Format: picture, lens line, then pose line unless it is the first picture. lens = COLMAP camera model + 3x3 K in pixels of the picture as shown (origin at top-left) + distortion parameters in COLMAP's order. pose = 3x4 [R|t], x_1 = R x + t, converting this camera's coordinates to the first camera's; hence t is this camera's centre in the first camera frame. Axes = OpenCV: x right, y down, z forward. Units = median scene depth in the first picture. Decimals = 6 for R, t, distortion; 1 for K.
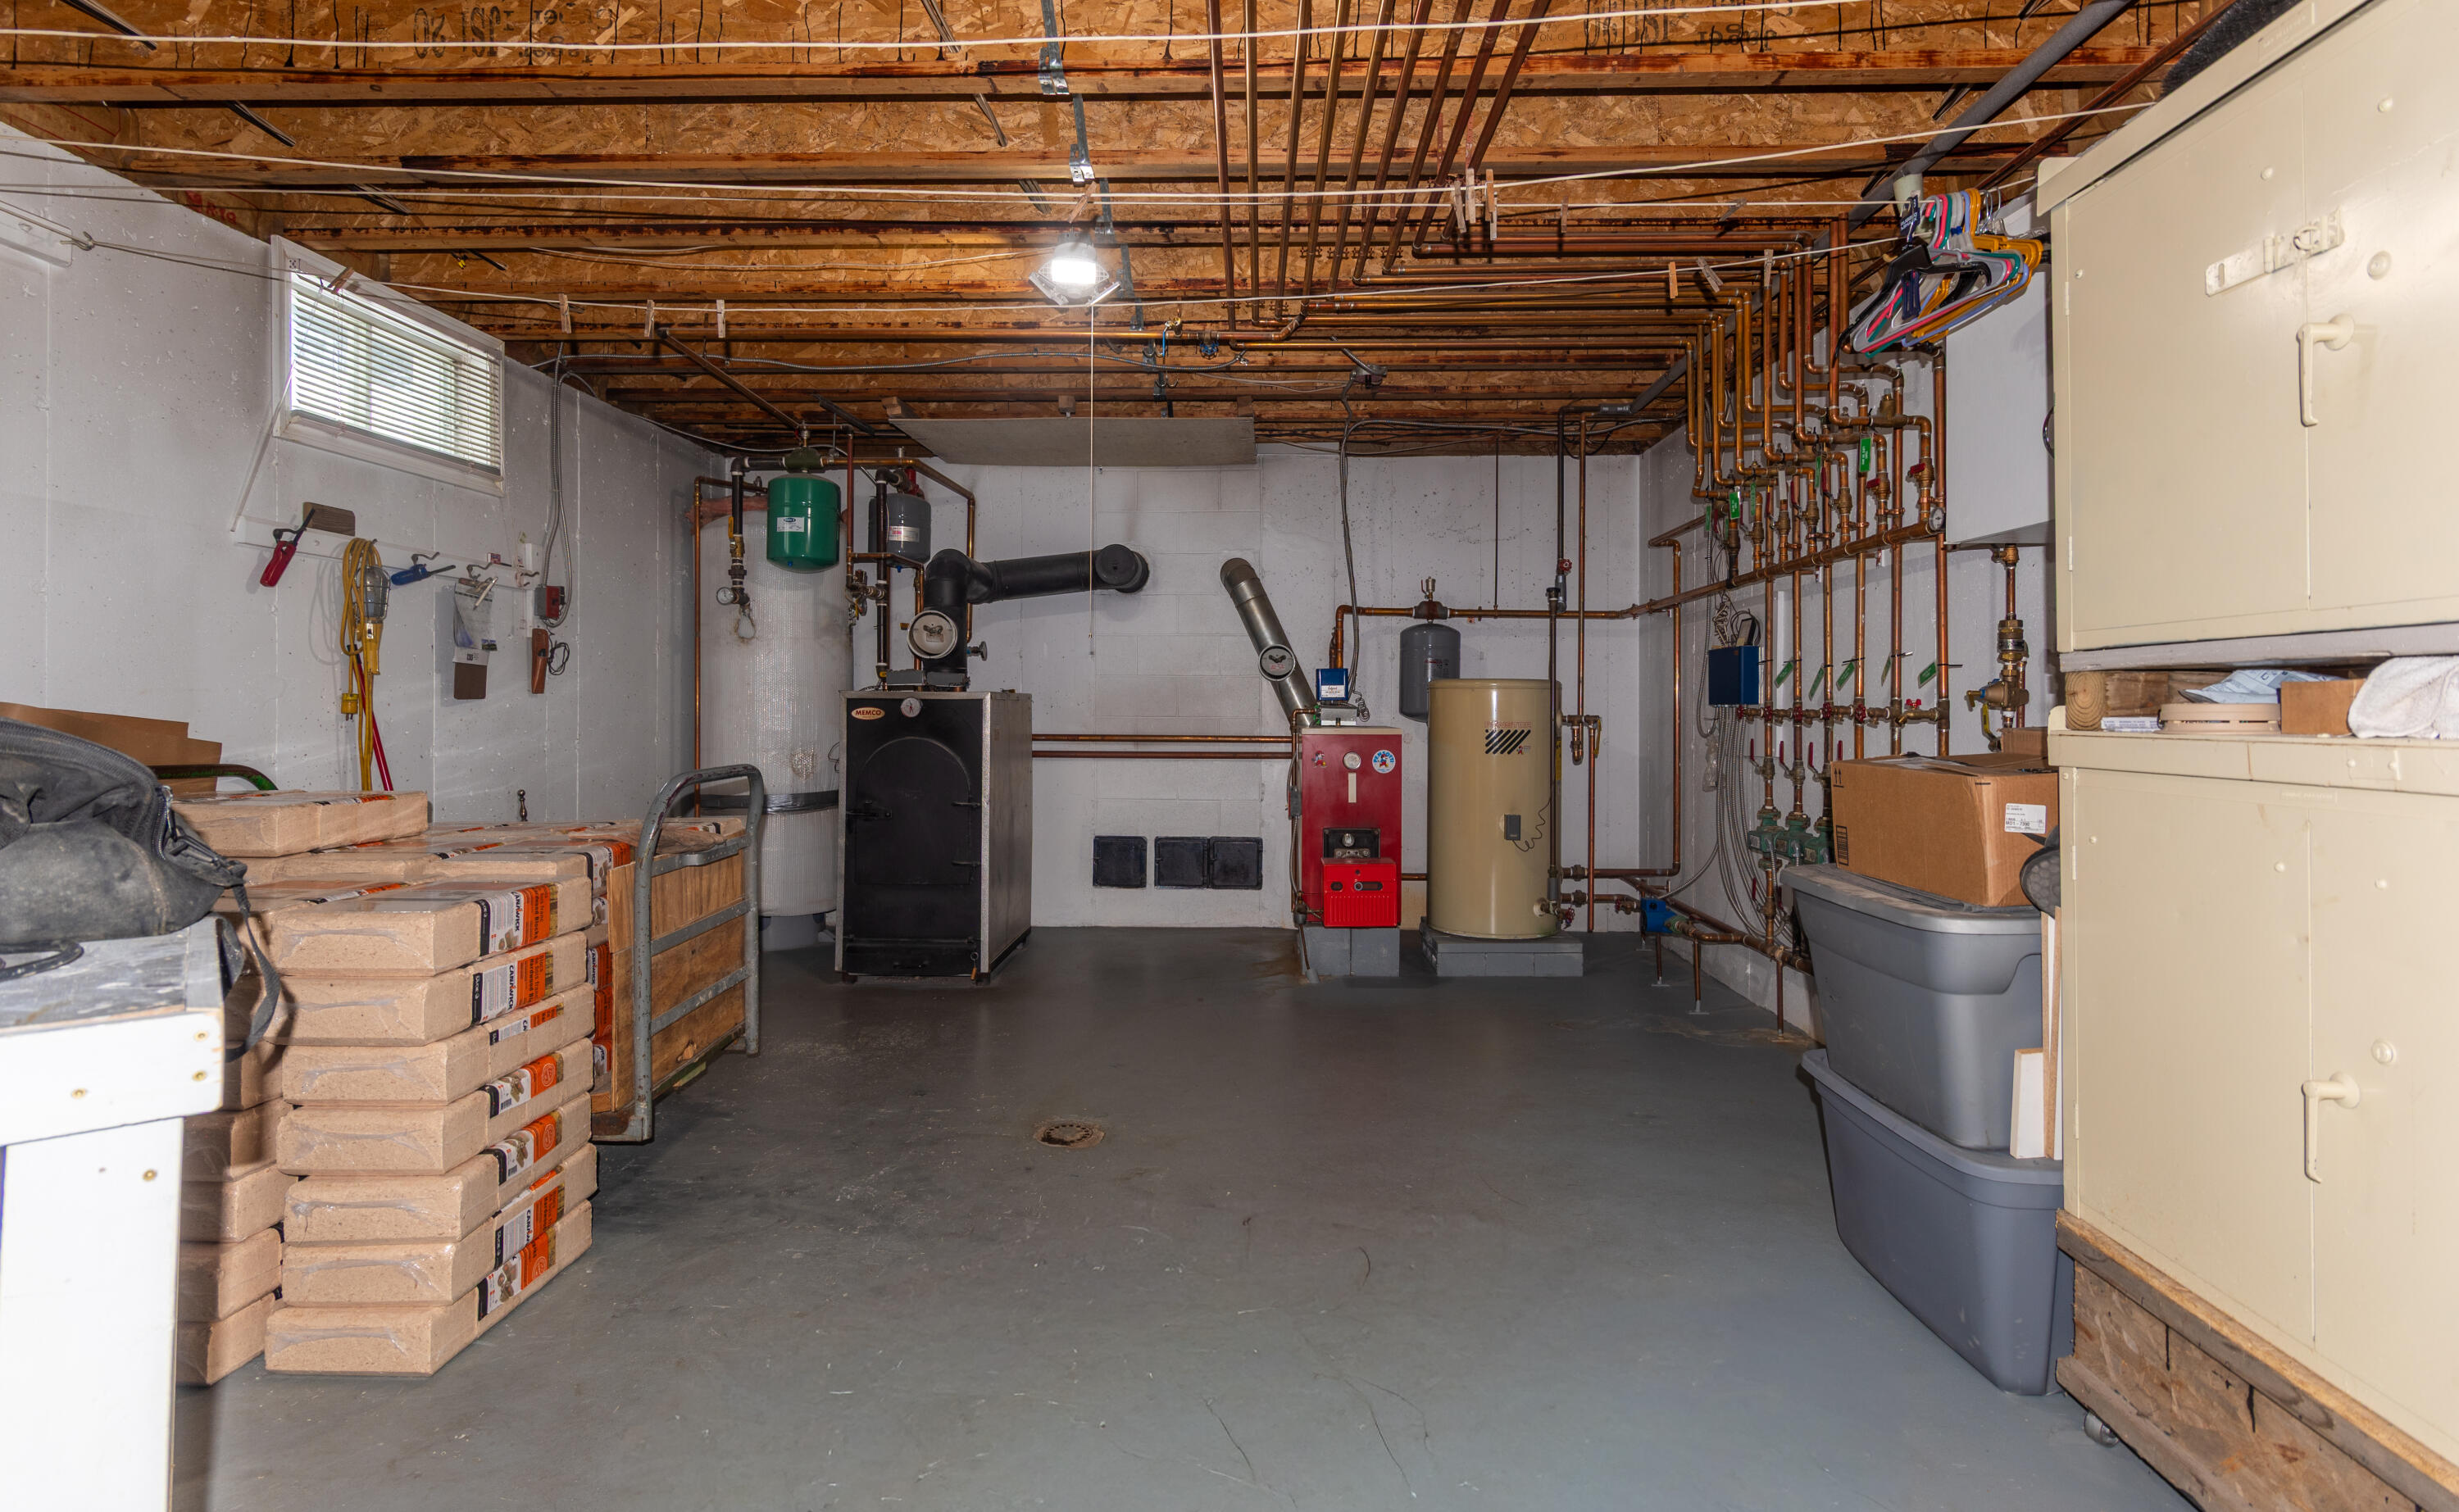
lens RADIAL K [[1238.1, 0, 1222.1], [0, 1238.1, 703.1], [0, 0, 1]] dist [0.072140, 0.000032]
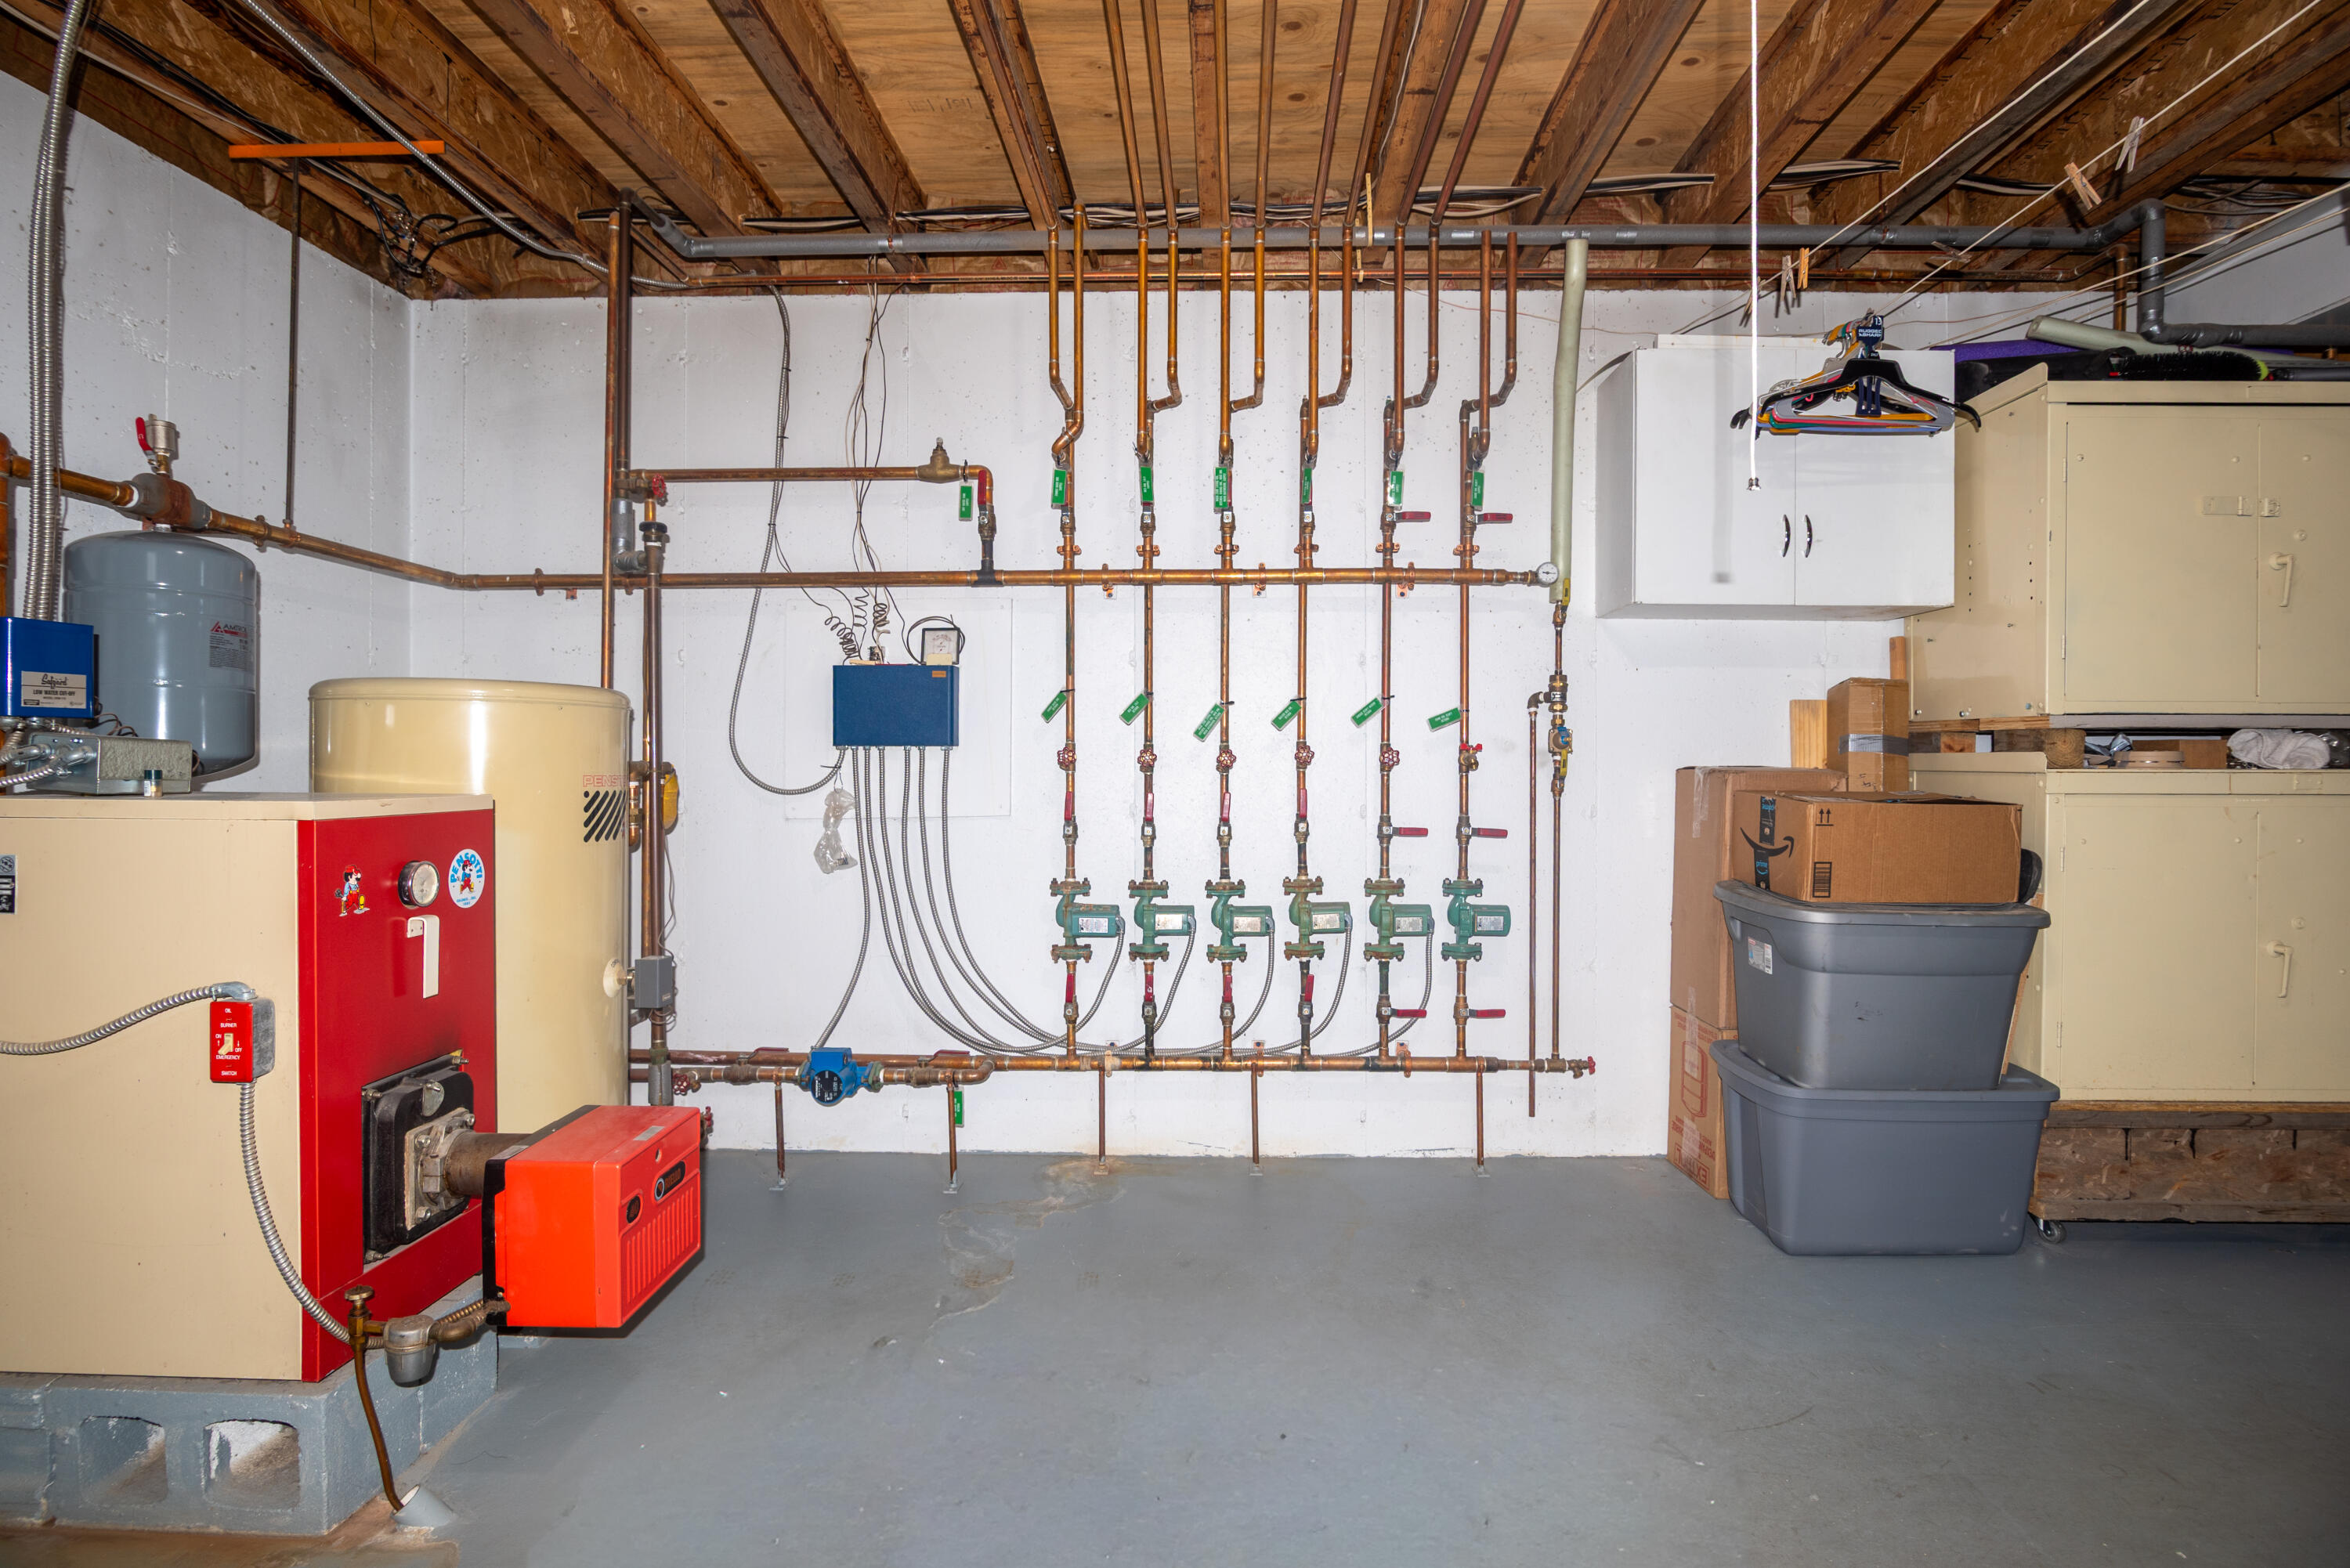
lens RADIAL K [[1275.1, 0, 1175.0], [0, 1275.1, 784.0], [0, 0, 1]] dist [-0.040693, -0.000353]
pose [[-0.003273, -0.022447, 0.999743, -0.278185], [-0.007992, 0.999717, 0.022421, 0.005337], [-0.999963, -0.007916, -0.003452, 0.756198]]
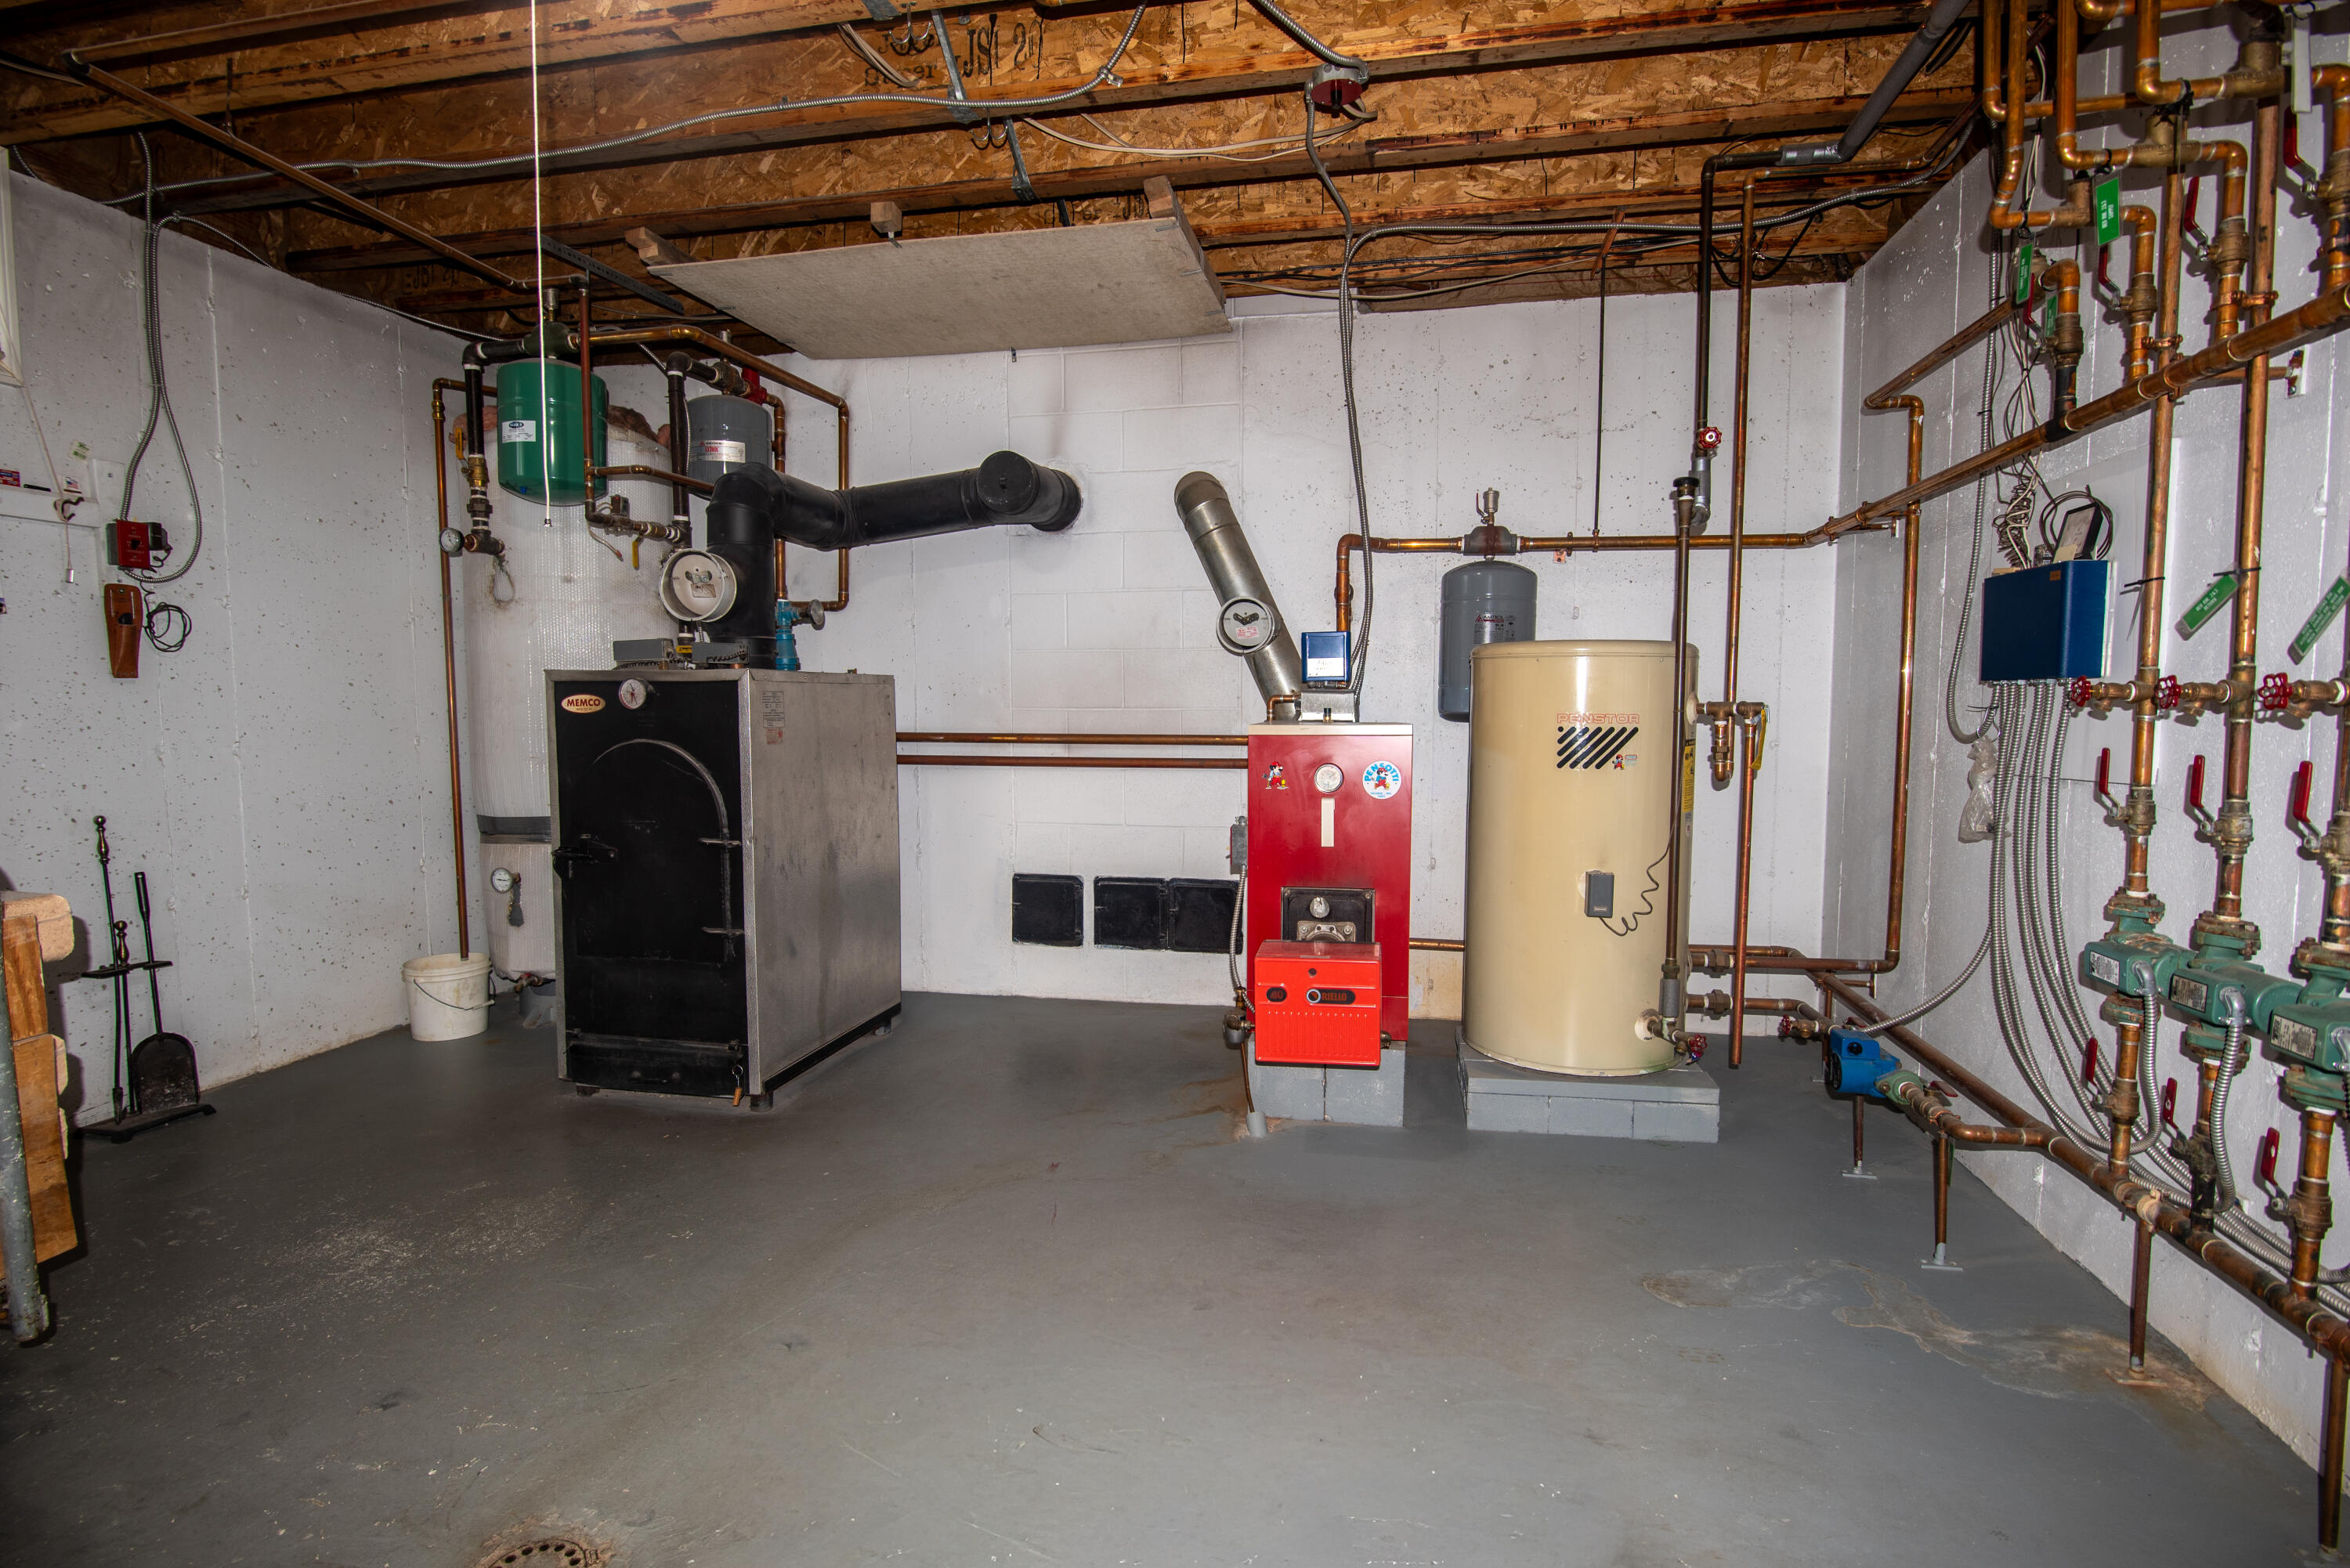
lens RADIAL K [[1156.6, 0, 1175.0], [0, 1156.6, 784.0], [0, 0, 1]] dist [-0.001003, -0.000504]
pose [[0.984429, 0.007869, -0.175607, 0.124406], [0.005345, 0.997196, 0.074643, 0.005844], [0.175702, -0.074419, 0.981626, 0.409437]]
